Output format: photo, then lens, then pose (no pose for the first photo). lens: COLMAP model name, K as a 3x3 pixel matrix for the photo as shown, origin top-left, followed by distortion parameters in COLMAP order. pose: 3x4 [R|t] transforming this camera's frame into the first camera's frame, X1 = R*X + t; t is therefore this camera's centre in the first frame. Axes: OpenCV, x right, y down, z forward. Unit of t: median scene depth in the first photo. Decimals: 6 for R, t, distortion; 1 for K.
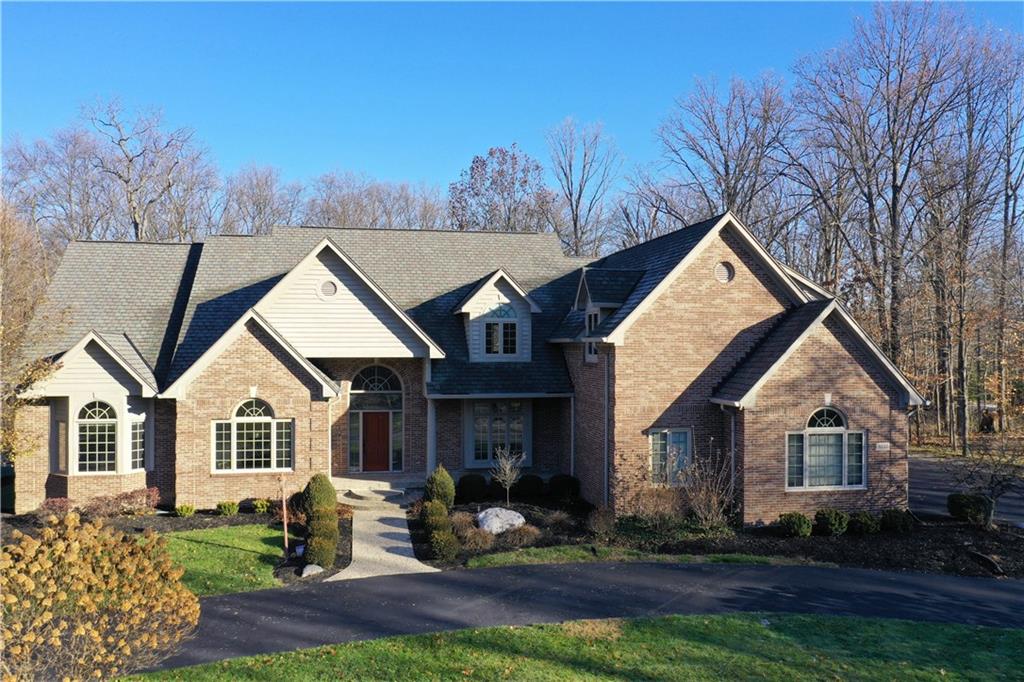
lens RADIAL K [[789.6, 0, 512.0], [0, 789.6, 341.0], [0, 0, 1]] dist [-0.002324, -0.006055]
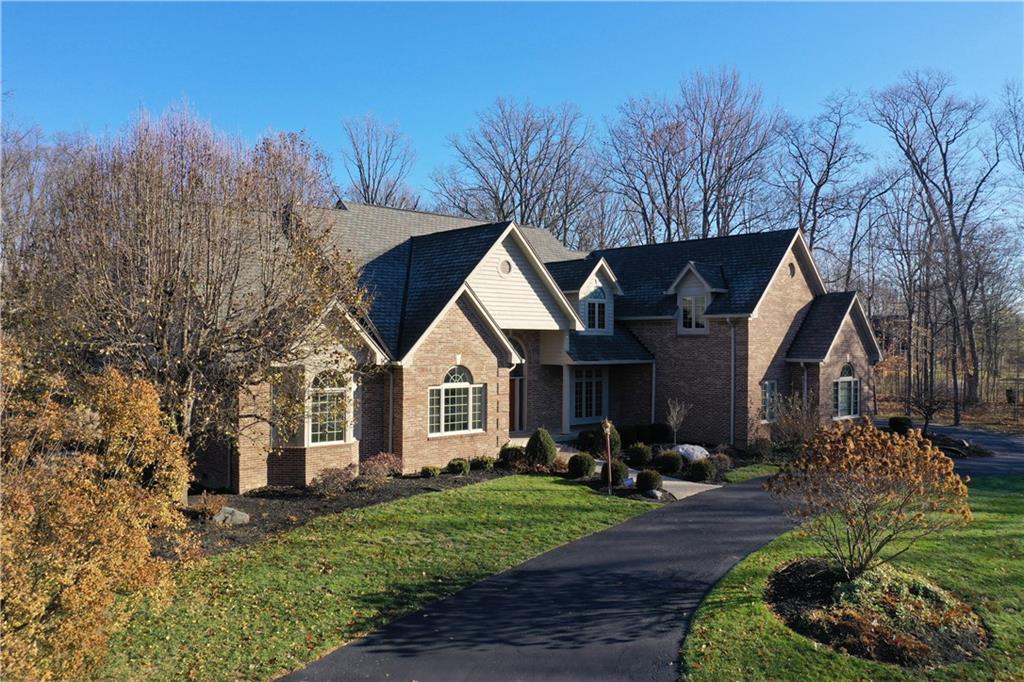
lens RADIAL K [[789.6, 0, 512.0], [0, 789.6, 341.0], [0, 0, 1]] dist [-0.002324, -0.006055]
pose [[0.851510, 0.003523, 0.524326, -0.851947], [-0.006620, 0.999970, 0.004032, 0.035352], [-0.524296, -0.006904, 0.851508, 0.046389]]
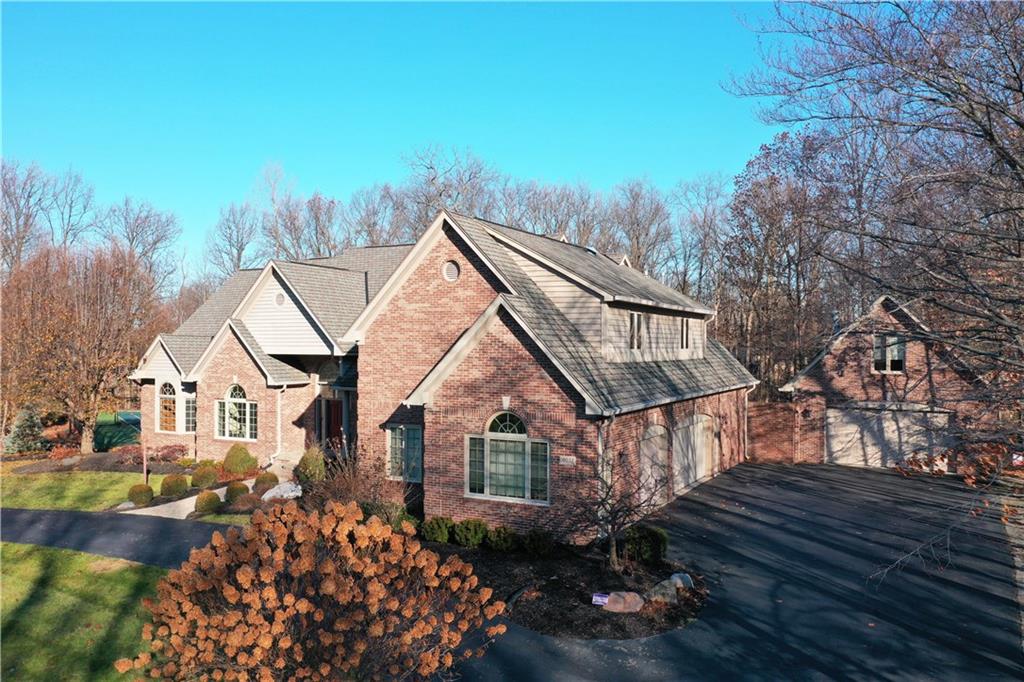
lens RADIAL K [[789.6, 0, 512.0], [0, 789.6, 341.0], [0, 0, 1]] dist [-0.002324, -0.006055]
pose [[0.783278, -0.002434, -0.621667, 0.887597], [0.001526, 0.999997, -0.001994, 0.002905], [0.621670, 0.000613, 0.783279, 0.254199]]
